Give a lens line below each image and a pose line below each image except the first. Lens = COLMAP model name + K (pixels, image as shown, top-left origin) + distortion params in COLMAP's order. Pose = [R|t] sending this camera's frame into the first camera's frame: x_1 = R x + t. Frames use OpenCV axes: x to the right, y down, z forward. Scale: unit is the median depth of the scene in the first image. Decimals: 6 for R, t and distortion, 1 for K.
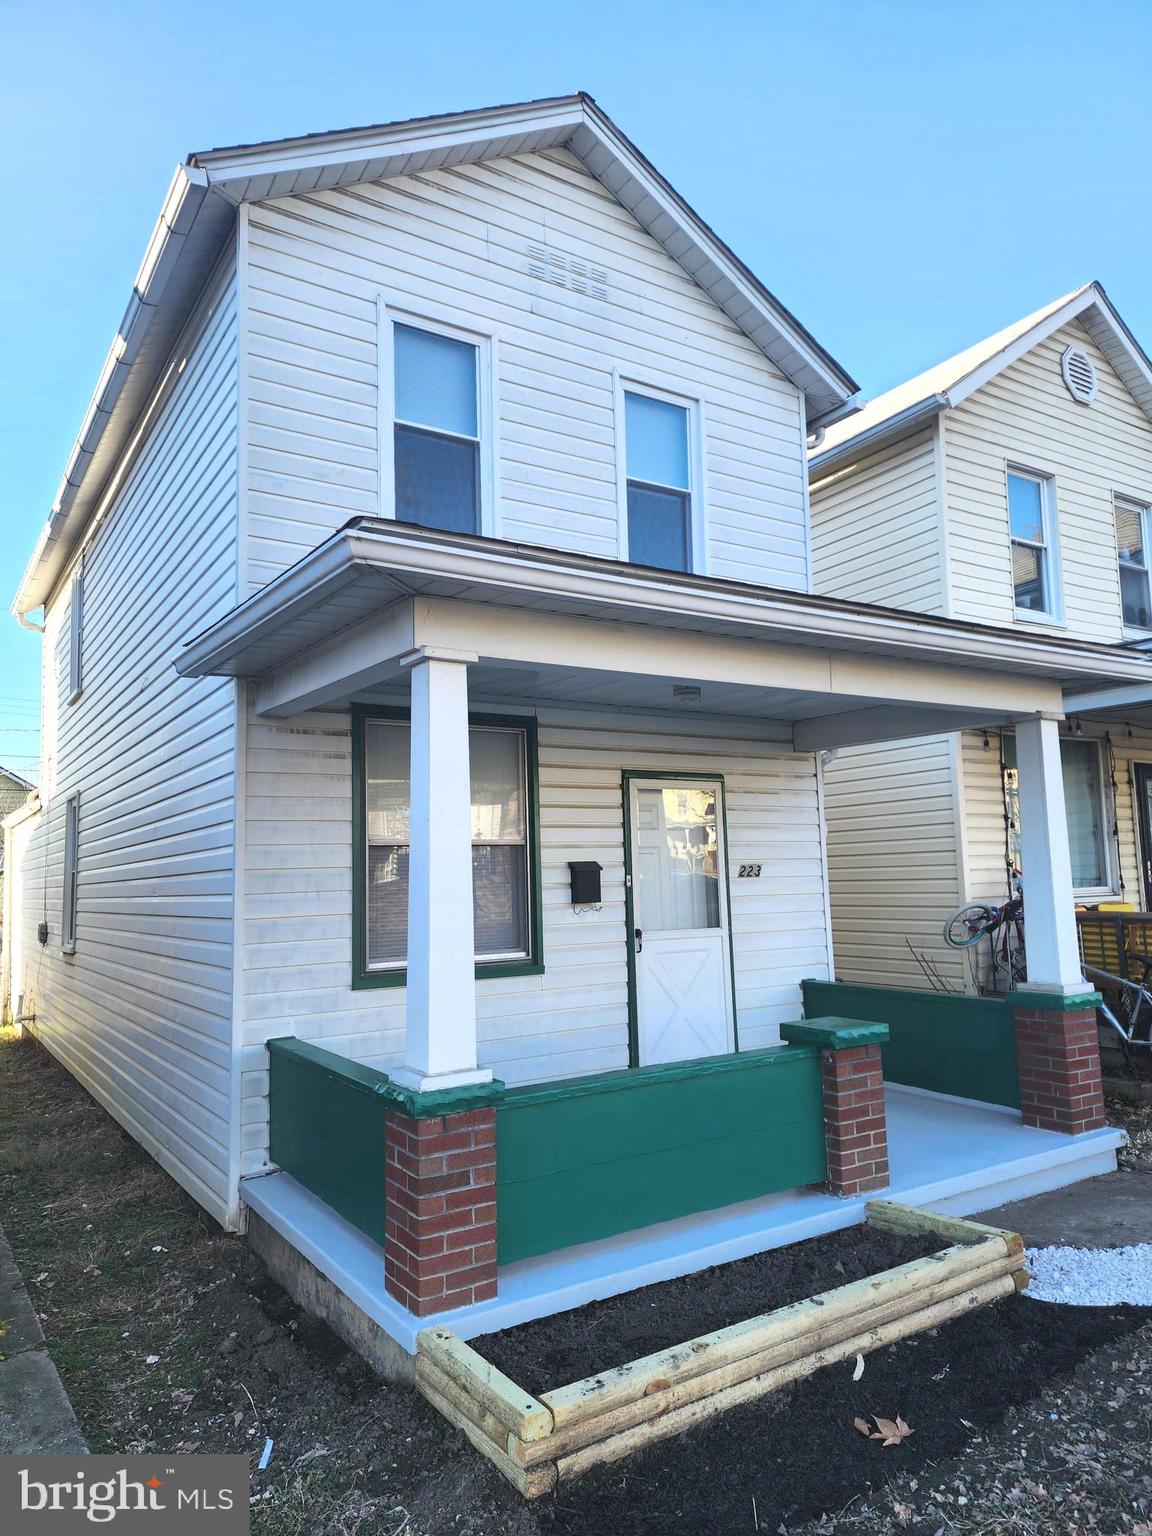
lens RADIAL K [[1035.6, 0, 578.9], [0, 1035.6, 769.0], [0, 0, 1]] dist [0.068115, -0.048745]
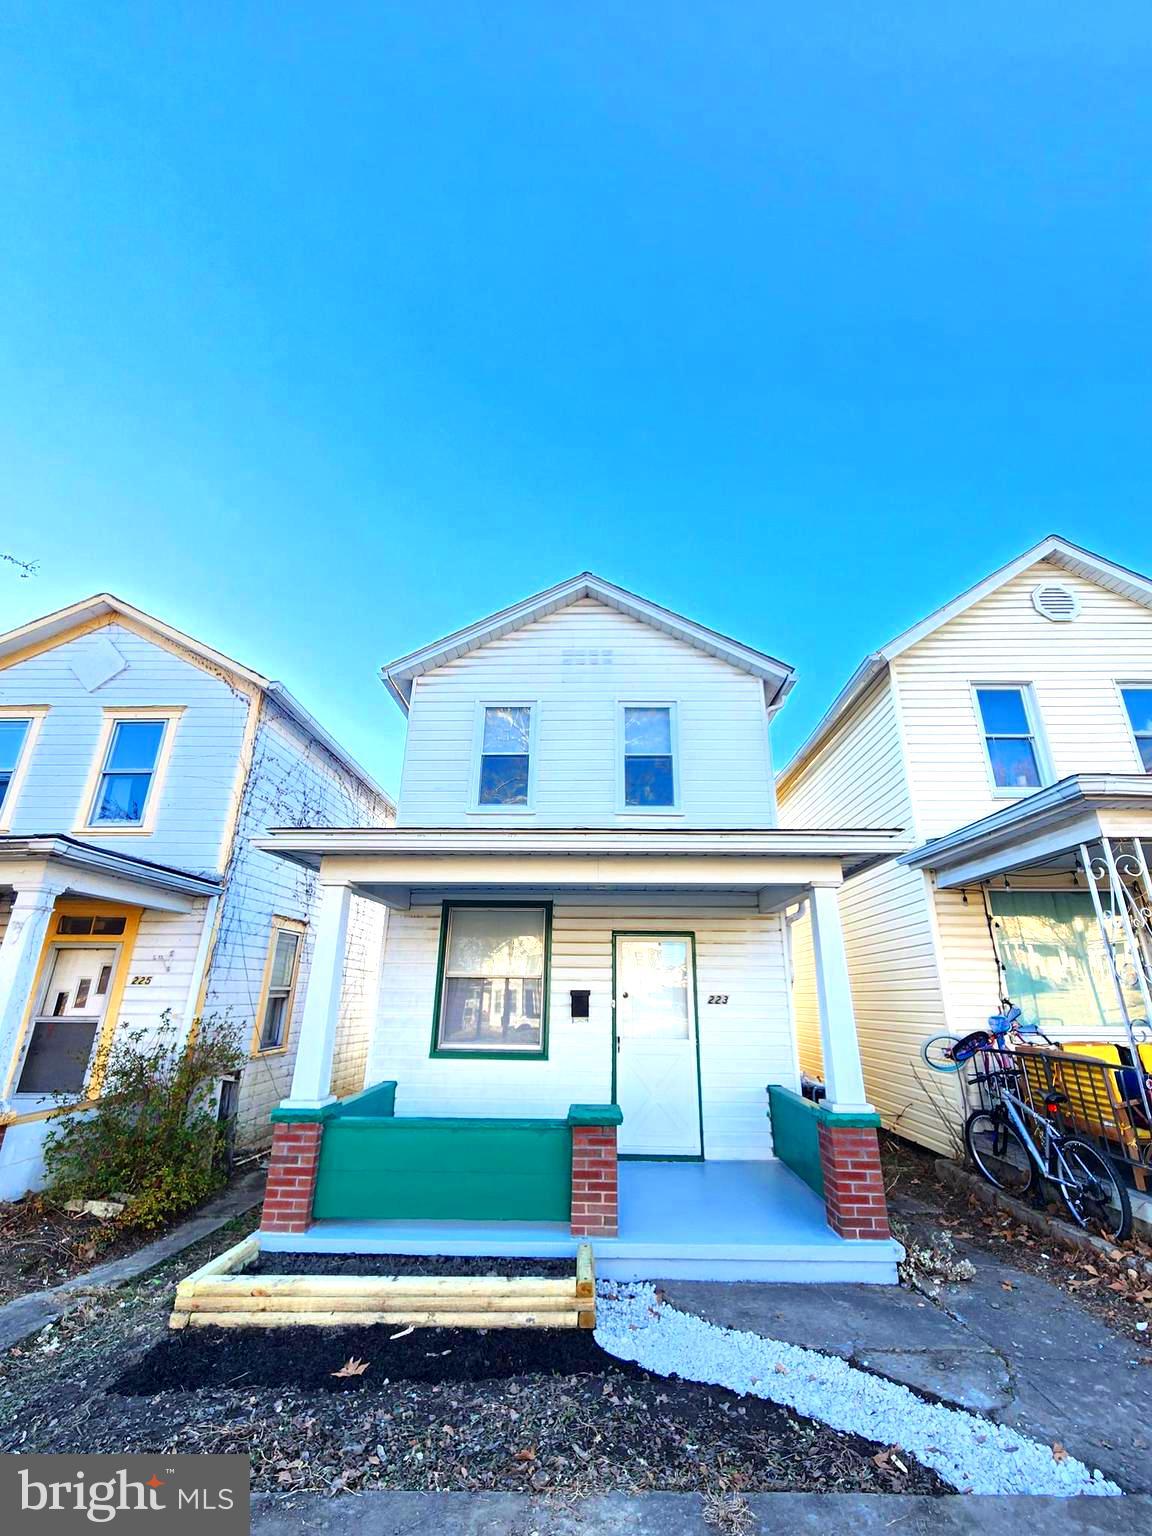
lens RADIAL K [[634.6, 0, 577.0], [0, 634.6, 774.9], [0, 0, 1]] dist [-0.001272, 0.001282]
pose [[0.821329, -0.156223, -0.548646, 0.676071], [0.027552, 0.971511, -0.235386, -0.004797], [0.569789, 0.178213, 0.802235, 0.147515]]
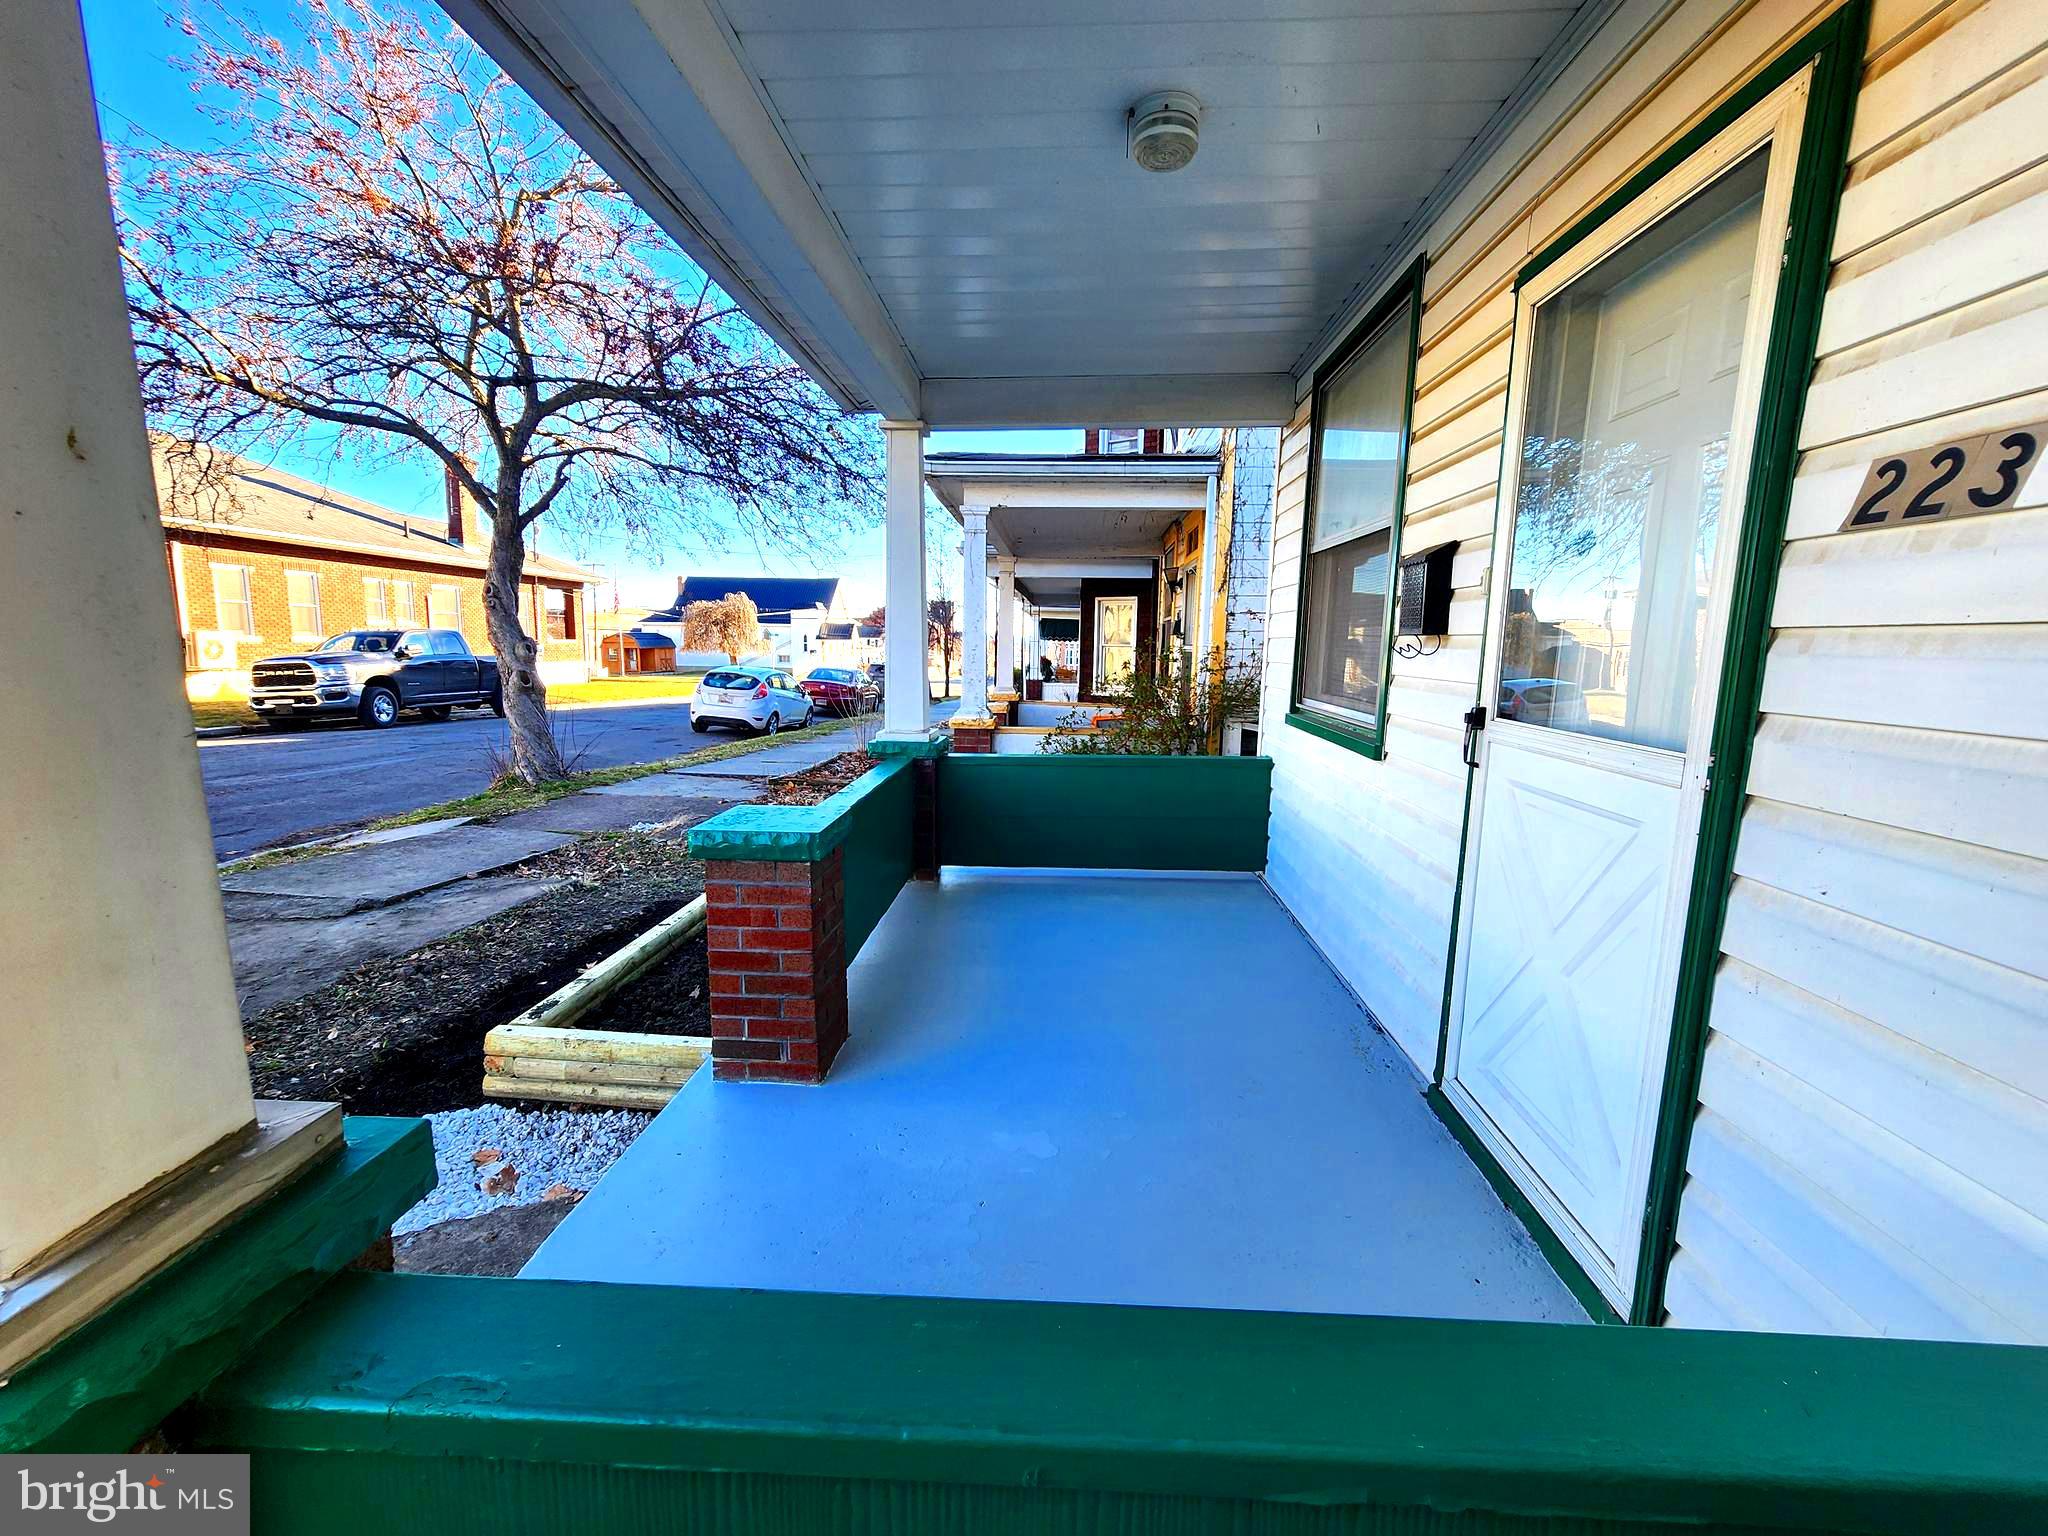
lens RADIAL K [[846.2, 0, 1021.3], [0, 846.2, 764.7], [0, 0, 1]] dist [-0.001272, 0.001282]
pose [[-0.588529, 0.138312, -0.796557, 0.470092], [0.090893, 0.990331, 0.104803, 0.145742], [0.803351, -0.010722, -0.595410, 1.202412]]
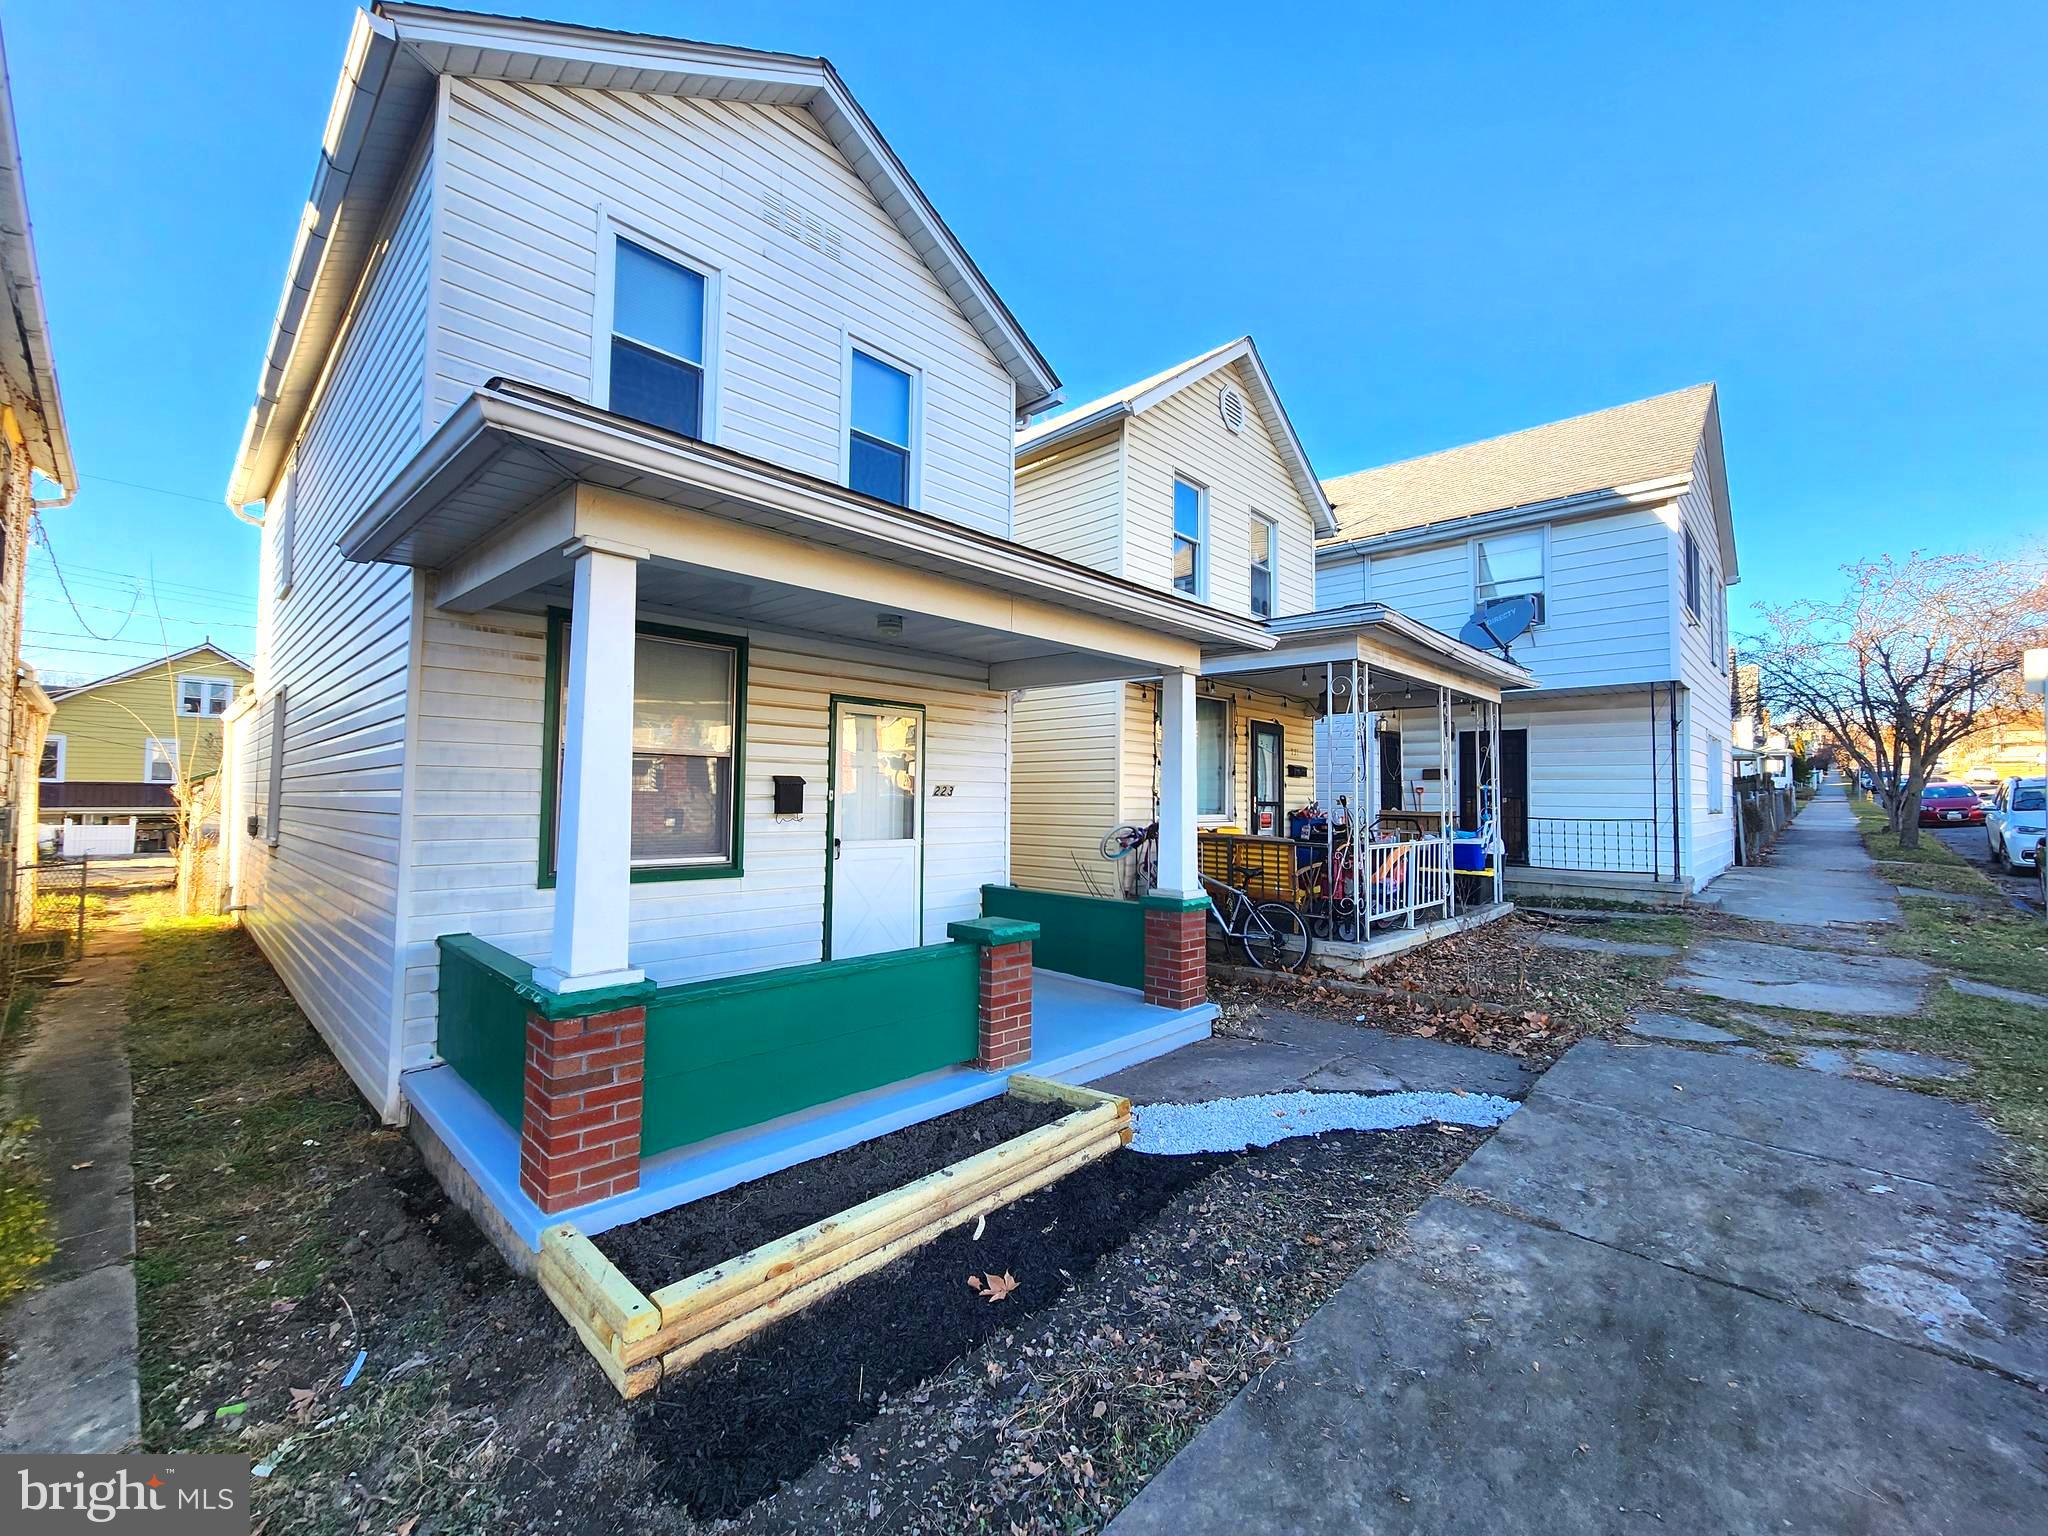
lens RADIAL K [[846.2, 0, 1033.3], [0, 846.2, 759.8], [0, 0, 1]] dist [-0.001272, 0.001282]
pose [[0.971293, 0.048783, 0.232832, 0.052821], [-0.061543, 0.996957, 0.047853, 0.016488], [-0.229789, -0.060808, 0.971339, 0.089035]]
